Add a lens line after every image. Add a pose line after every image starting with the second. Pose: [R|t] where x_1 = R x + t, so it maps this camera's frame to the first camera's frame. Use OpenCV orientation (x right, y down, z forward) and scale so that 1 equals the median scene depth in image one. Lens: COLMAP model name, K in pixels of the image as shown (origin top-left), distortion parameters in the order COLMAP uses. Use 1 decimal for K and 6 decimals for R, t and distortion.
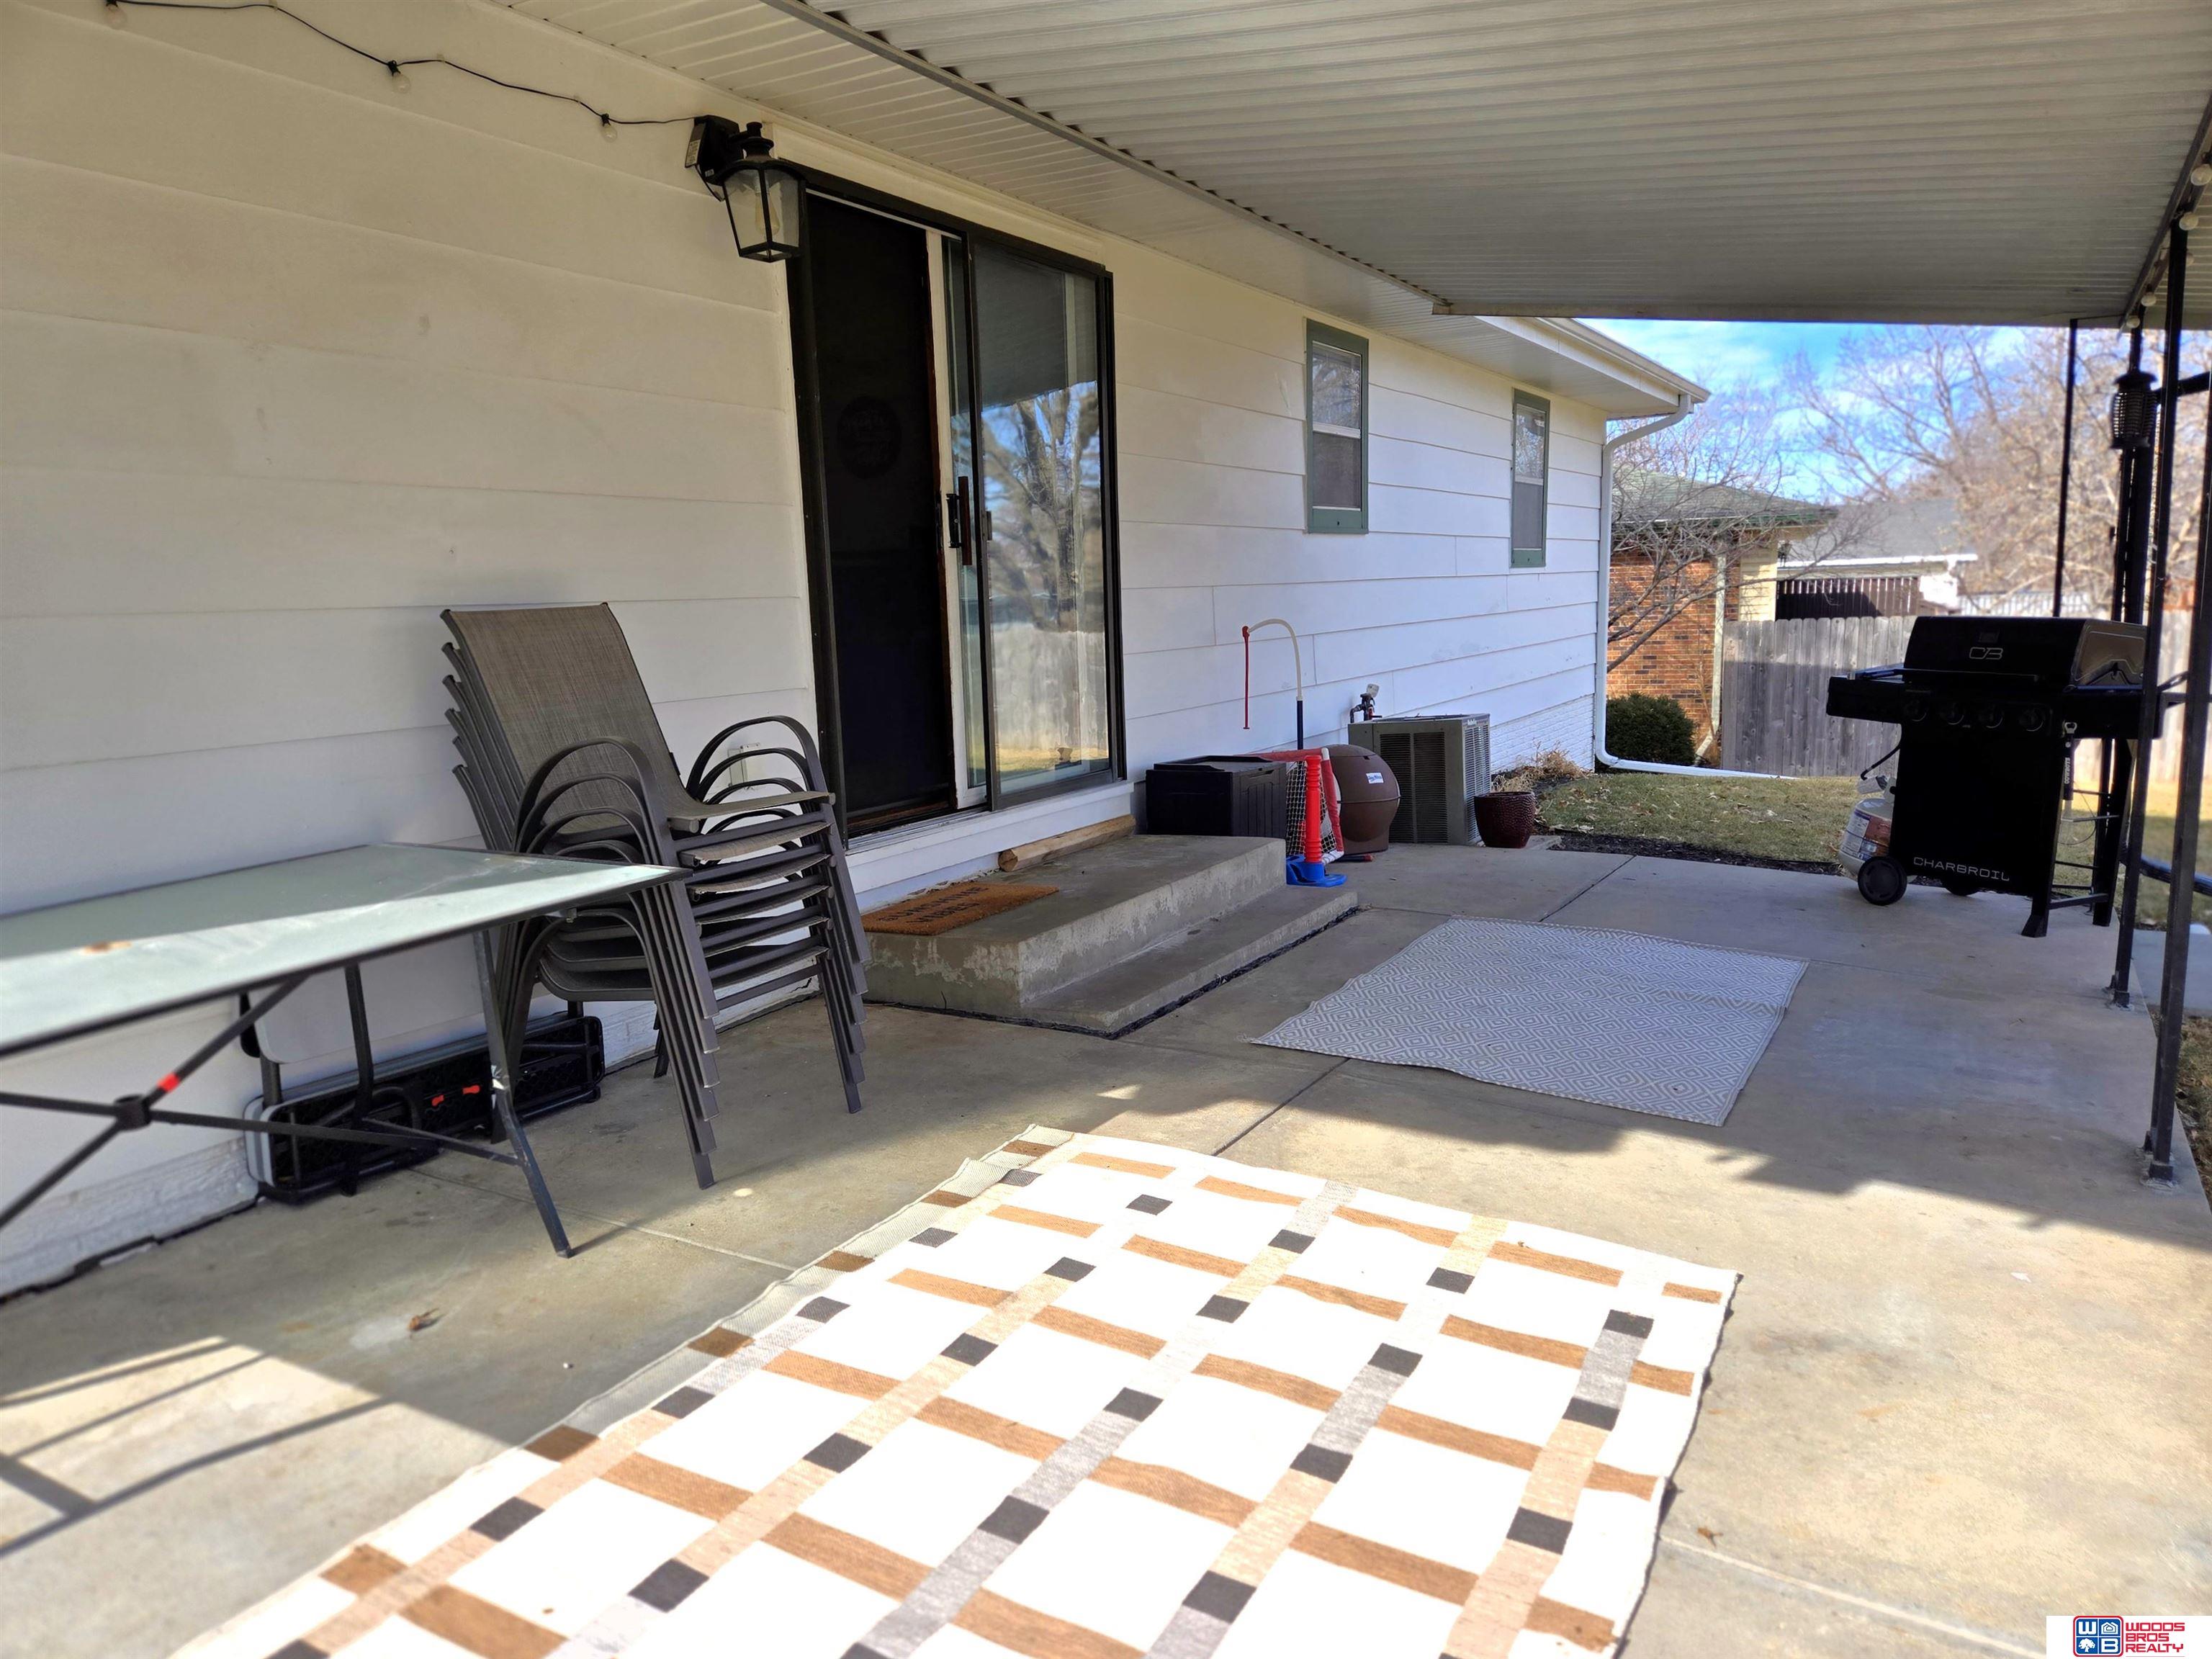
lens RADIAL K [[1509.4, 0, 1121.3], [0, 1509.4, 832.8], [0, 0, 1]] dist [0.083925, -0.063797]
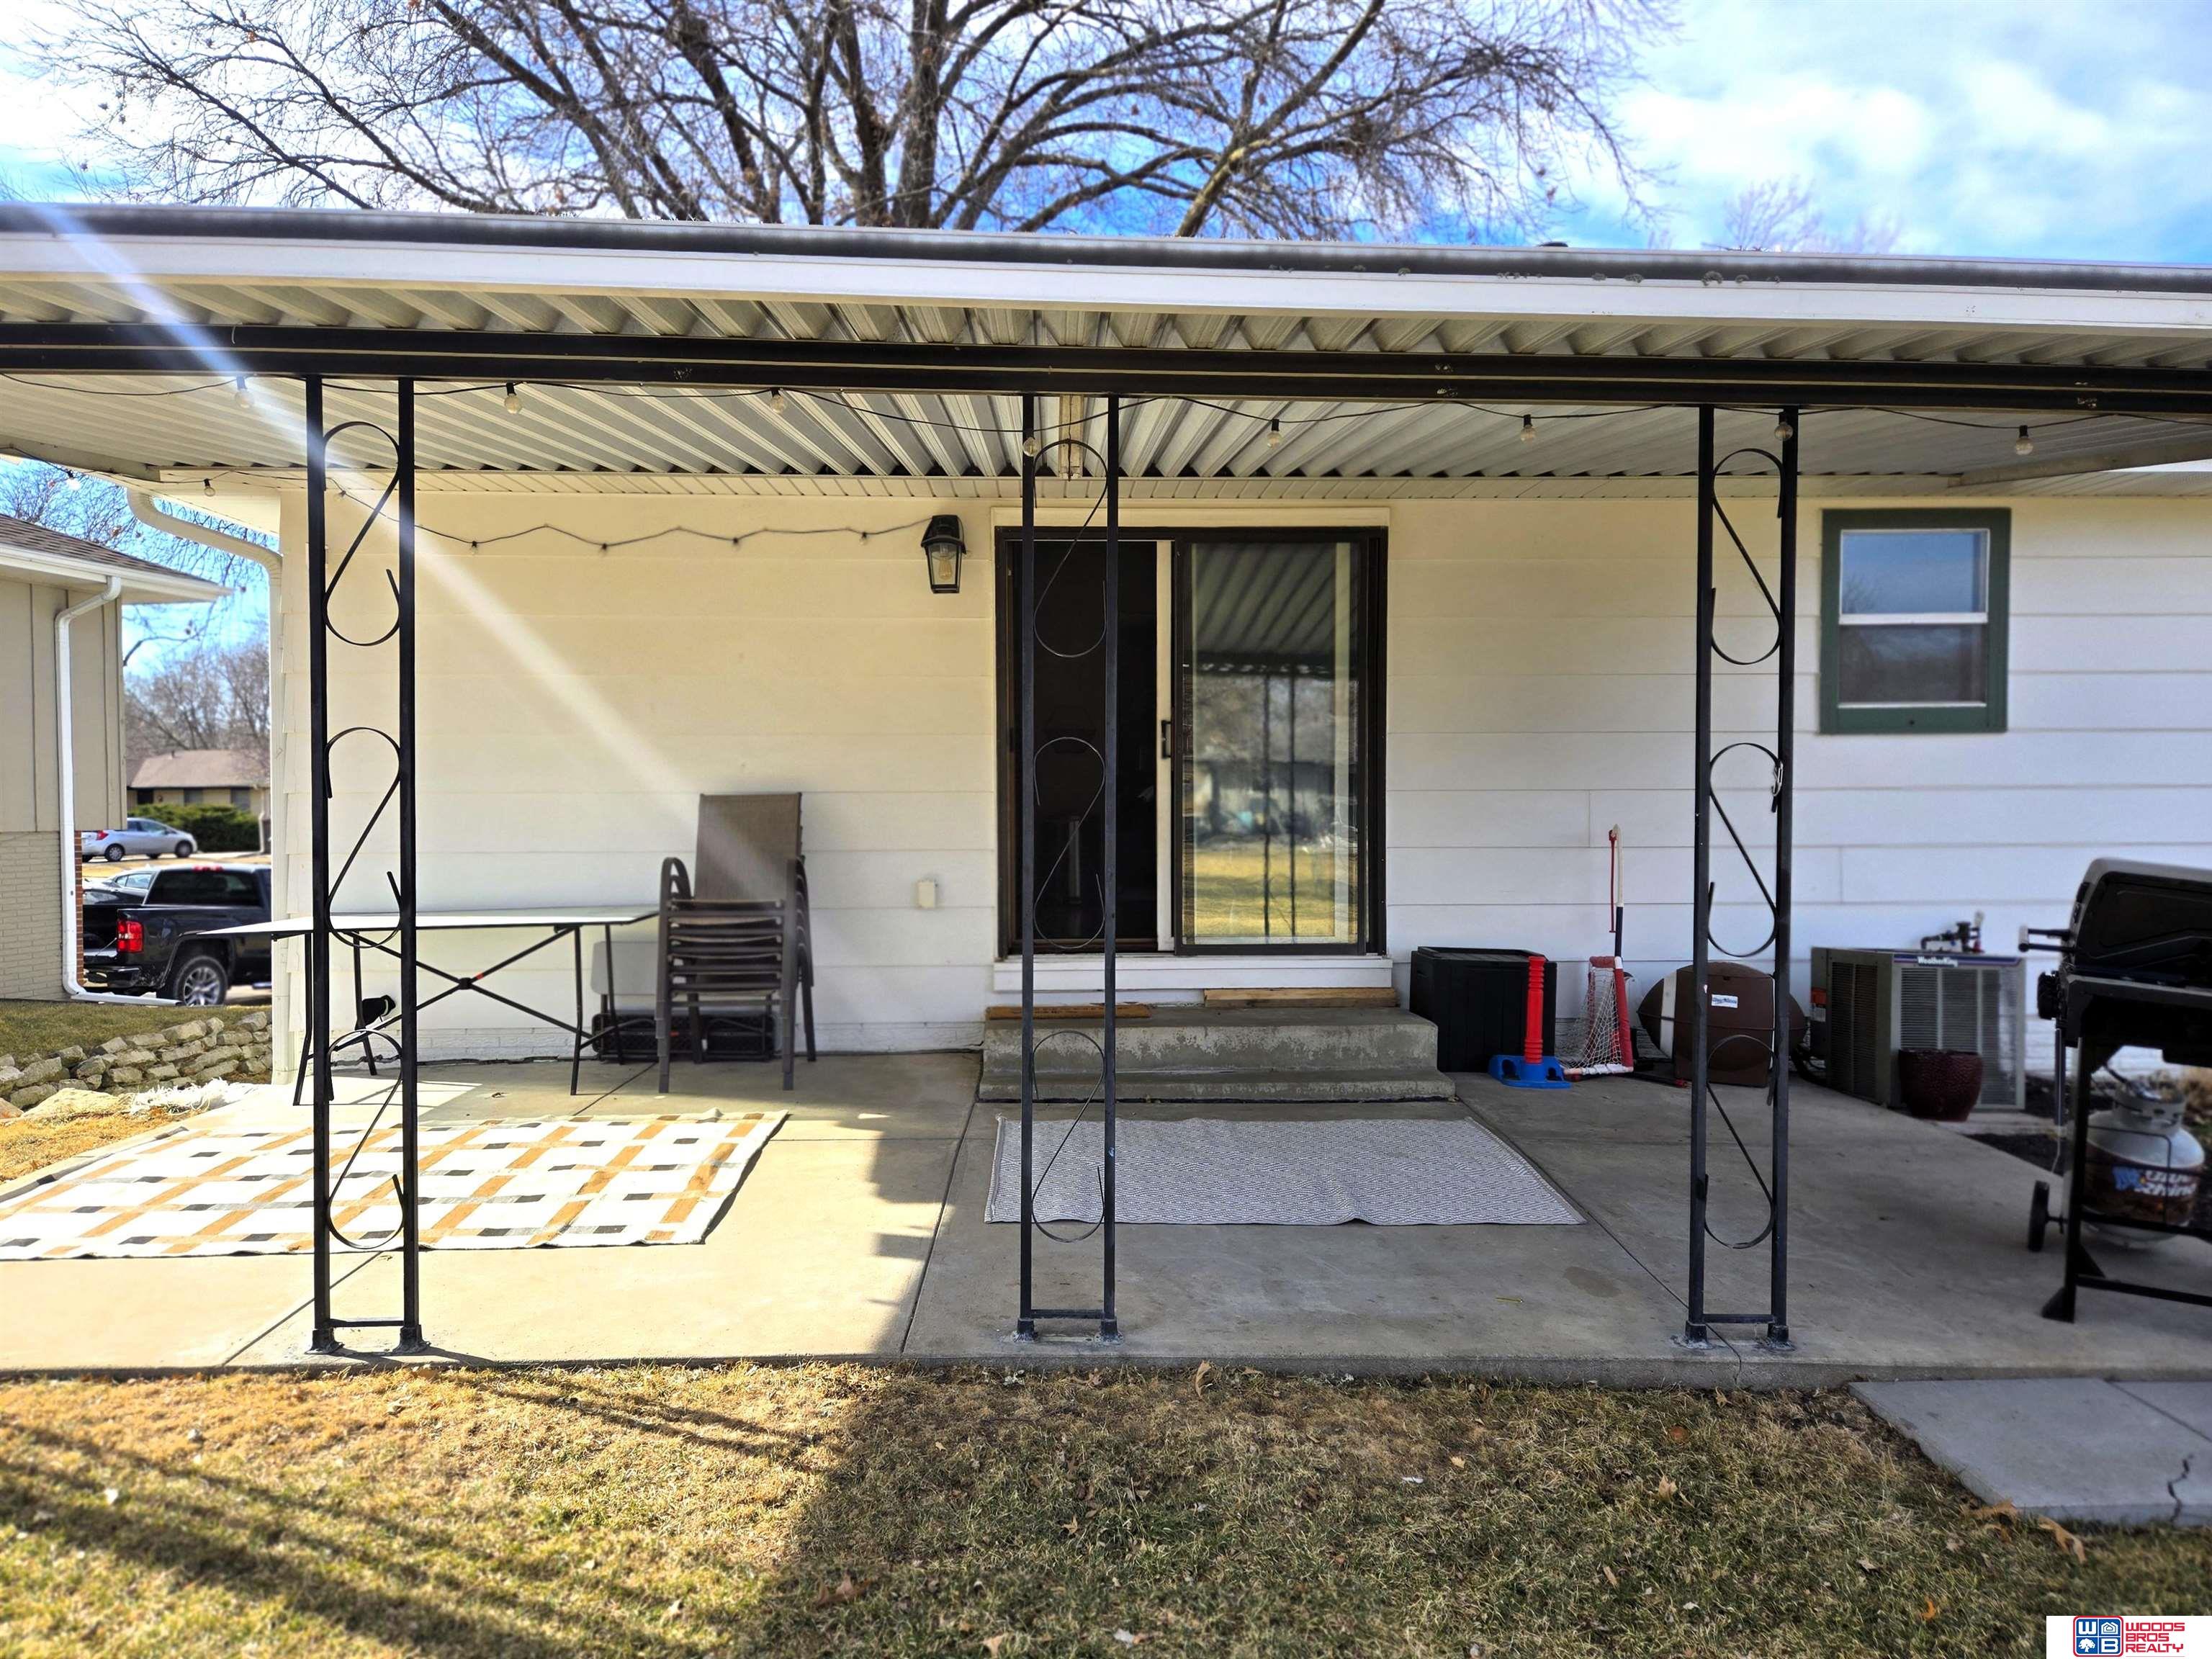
lens RADIAL K [[1509.4, 0, 1118.2], [0, 1509.4, 831.1], [0, 0, 1]] dist [0.083925, -0.063797]
pose [[0.526585, 0.046889, -0.848828, 0.991100], [-0.147390, 0.988392, -0.036838, -0.065418], [0.837248, 0.144507, 0.527384, 0.250750]]
